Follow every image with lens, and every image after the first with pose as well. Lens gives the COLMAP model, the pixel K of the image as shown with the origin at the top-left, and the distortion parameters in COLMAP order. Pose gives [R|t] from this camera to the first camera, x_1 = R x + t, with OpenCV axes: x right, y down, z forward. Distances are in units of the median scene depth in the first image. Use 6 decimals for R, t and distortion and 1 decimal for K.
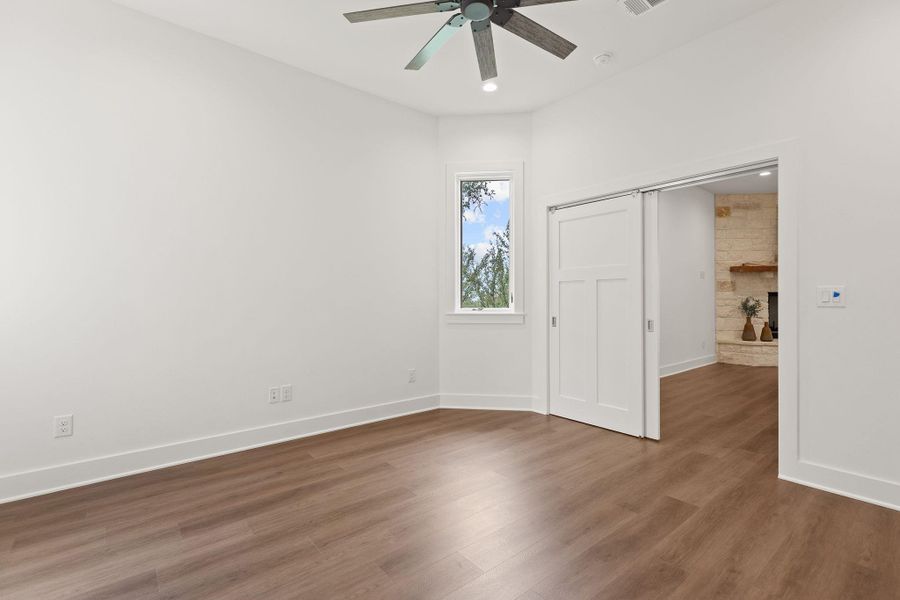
lens RADIAL K [[404.8, 0, 451.6], [0, 404.8, 297.7], [0, 0, 1]] dist [0.000173, -0.000176]
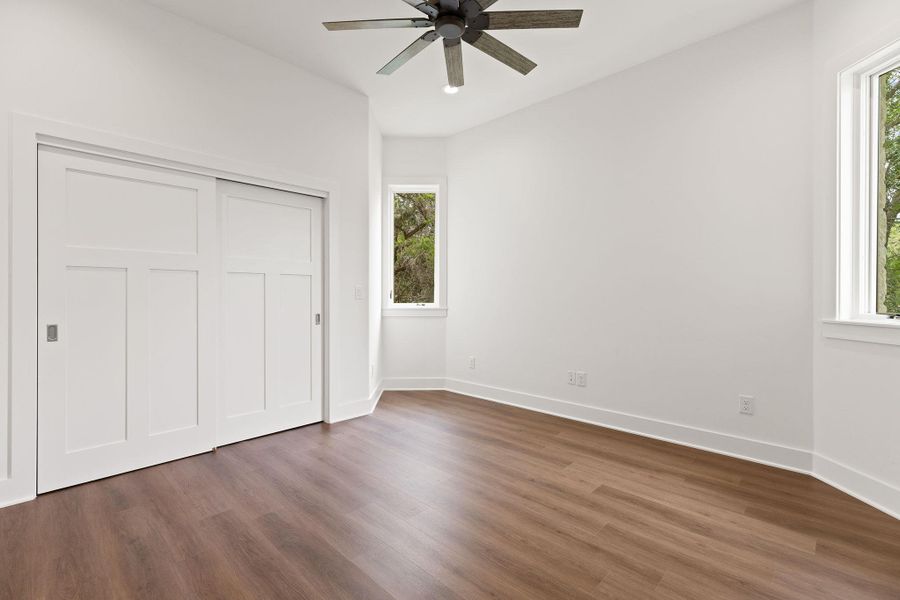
lens RADIAL K [[404.8, 0, 451.6], [0, 404.8, 297.7], [0, 0, 1]] dist [0.000173, -0.000176]
pose [[0.118019, 0.008159, -0.992978, 0.665421], [-0.000321, 0.999967, 0.008178, 0.000989], [0.993011, -0.000647, 0.118017, 0.512154]]
